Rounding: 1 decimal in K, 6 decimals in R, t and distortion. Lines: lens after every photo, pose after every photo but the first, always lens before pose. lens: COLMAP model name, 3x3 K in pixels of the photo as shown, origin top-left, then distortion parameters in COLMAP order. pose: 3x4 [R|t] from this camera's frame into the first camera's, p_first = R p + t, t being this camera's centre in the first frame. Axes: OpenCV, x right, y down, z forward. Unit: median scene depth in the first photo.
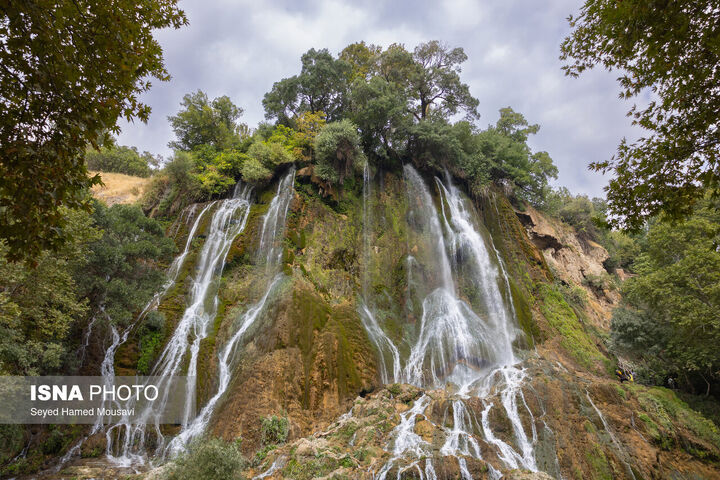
lens RADIAL K [[437.6, 0, 349.8], [0, 437.6, 253.3], [0, 0, 1]] dist [-0.000968, 0.000135]
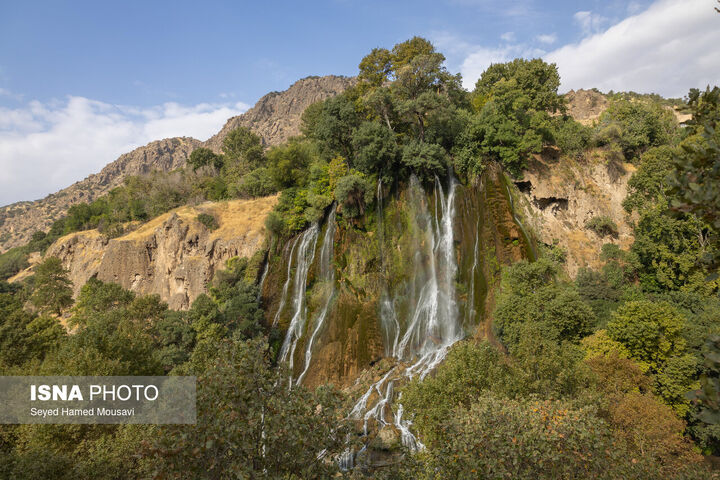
lens RADIAL K [[437.6, 0, 349.8], [0, 437.6, 253.3], [0, 0, 1]] dist [-0.000968, 0.000135]
pose [[0.854970, -0.143247, -0.498504, 0.779479], [0.317056, 0.904972, 0.283727, -0.552566], [0.410489, -0.400631, 0.819142, -0.326547]]
